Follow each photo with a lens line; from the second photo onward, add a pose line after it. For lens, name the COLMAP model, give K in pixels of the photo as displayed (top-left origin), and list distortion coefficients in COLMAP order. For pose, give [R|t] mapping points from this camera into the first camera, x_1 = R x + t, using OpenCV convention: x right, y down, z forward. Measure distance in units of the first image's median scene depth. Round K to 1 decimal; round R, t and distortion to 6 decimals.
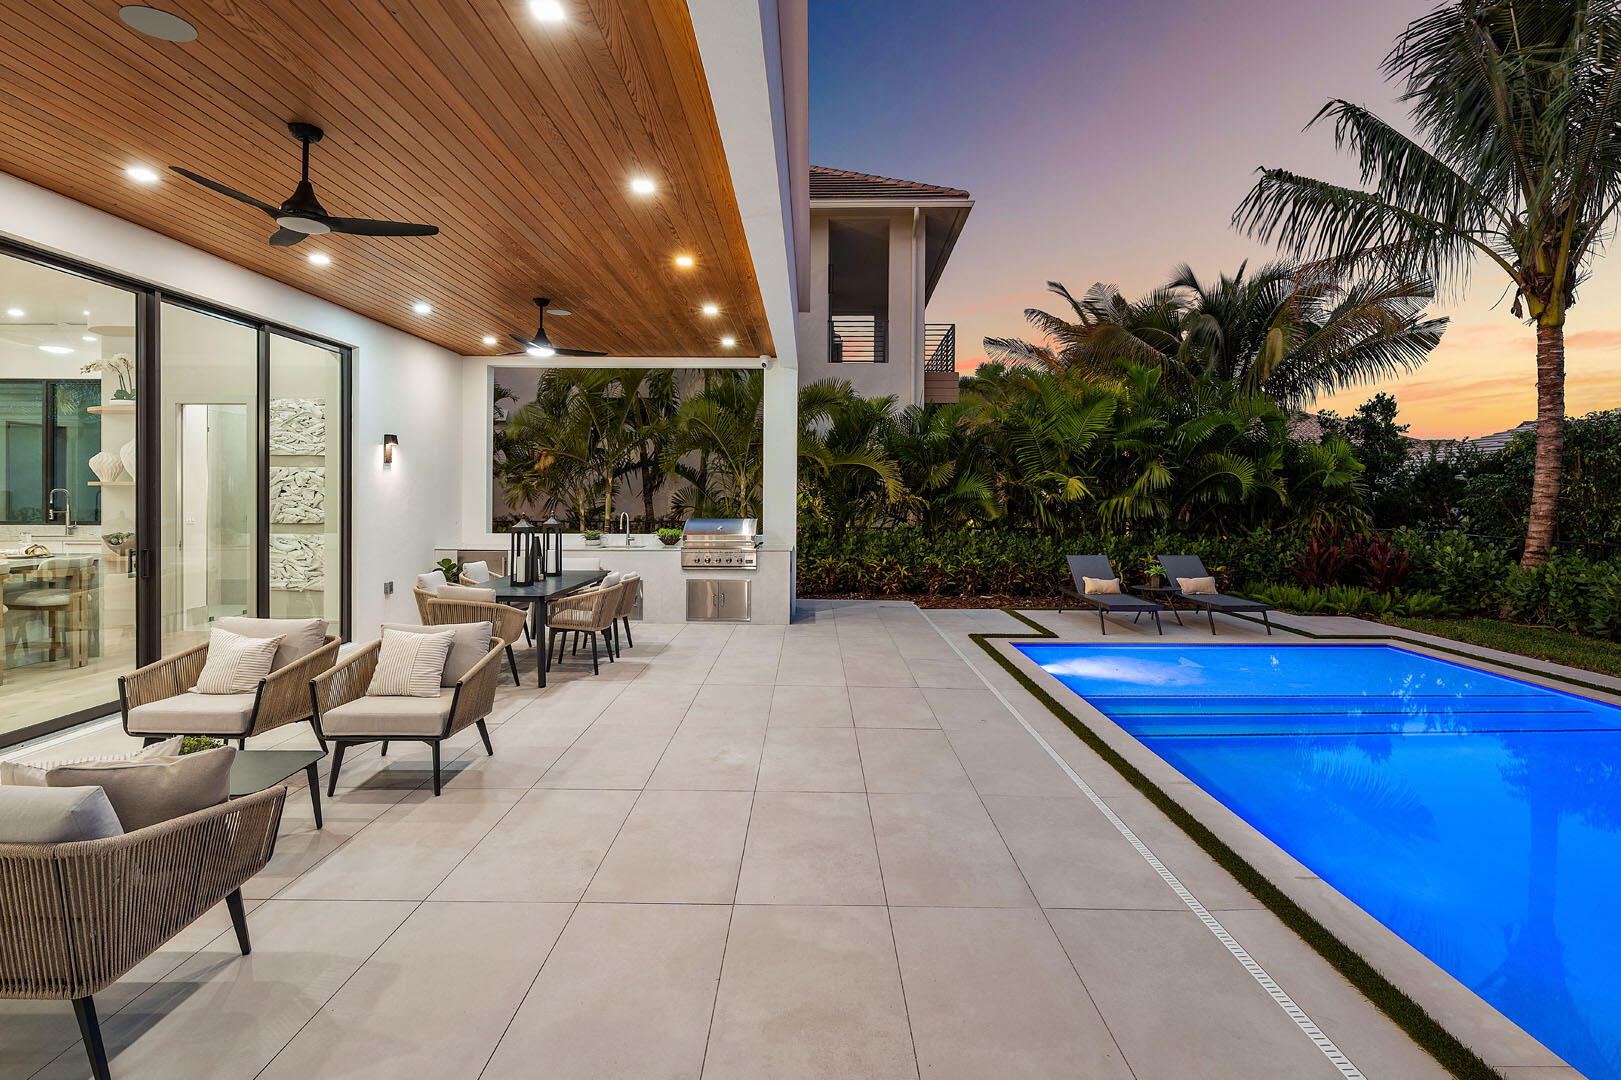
lens RADIAL K [[792.7, 0, 818.0], [0, 792.7, 505.7], [0, 0, 1]] dist [0.003263, 0.000420]
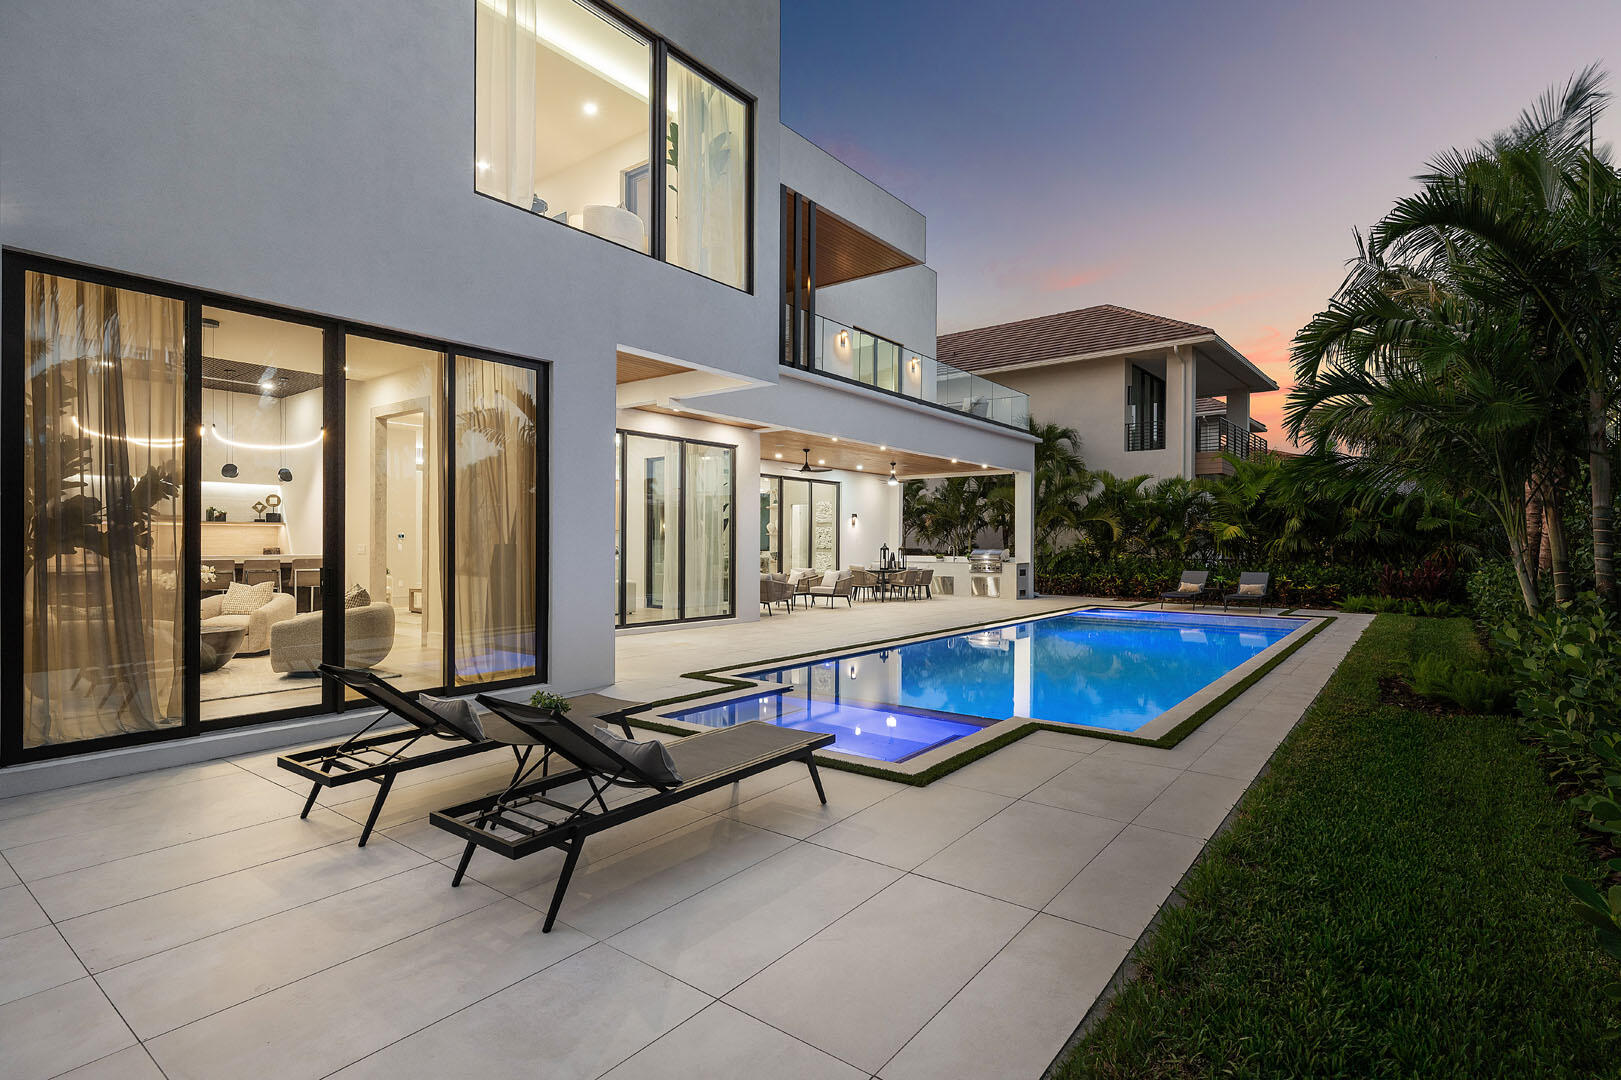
lens RADIAL K [[781.8, 0, 810.1], [0, 781.8, 539.3], [0, 0, 1]] dist [-0.001505, 0.000218]
pose [[0.778474, -0.005658, -0.627652, 0.779734], [-0.009135, 0.999751, -0.020342, 0.037426], [0.627611, 0.021569, 0.778228, -0.875000]]
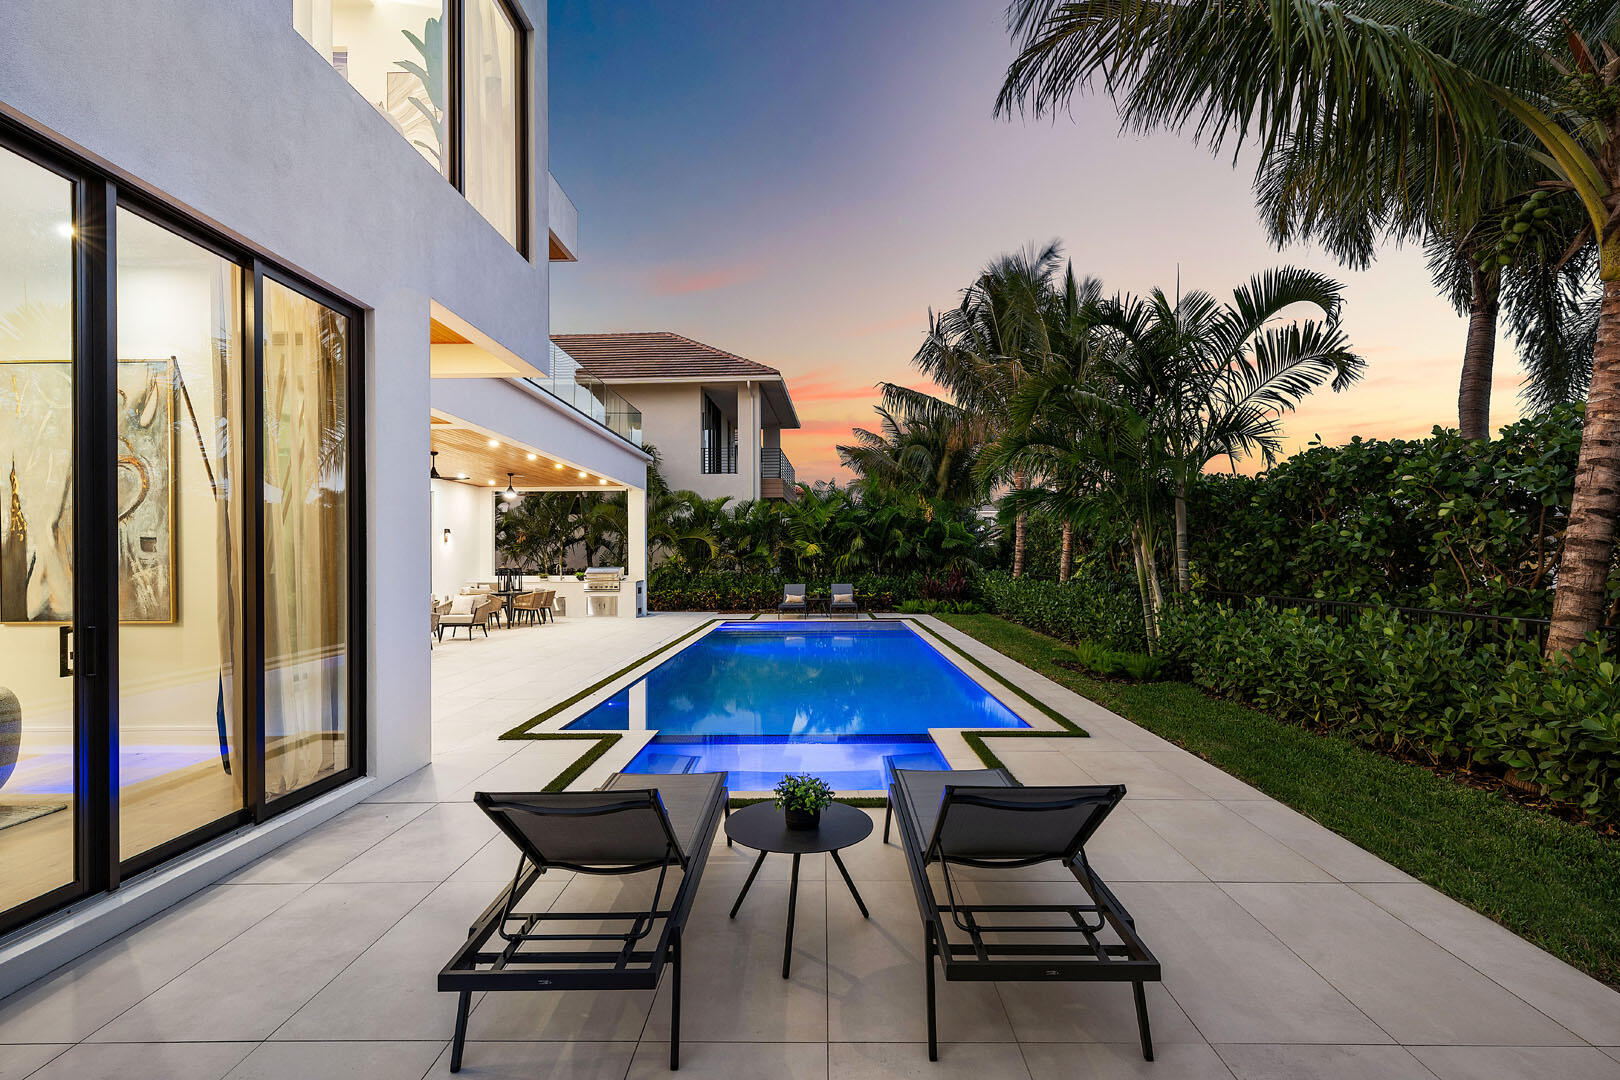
lens RADIAL K [[781.3, 0, 798.6], [0, 781.3, 563.6], [0, 0, 1]] dist [-0.001505, 0.000218]
pose [[0.999267, -0.010826, -0.036722, 0.433341], [0.010518, 0.999908, -0.008552, 0.029343], [0.036811, 0.008159, 0.999289, -0.946925]]
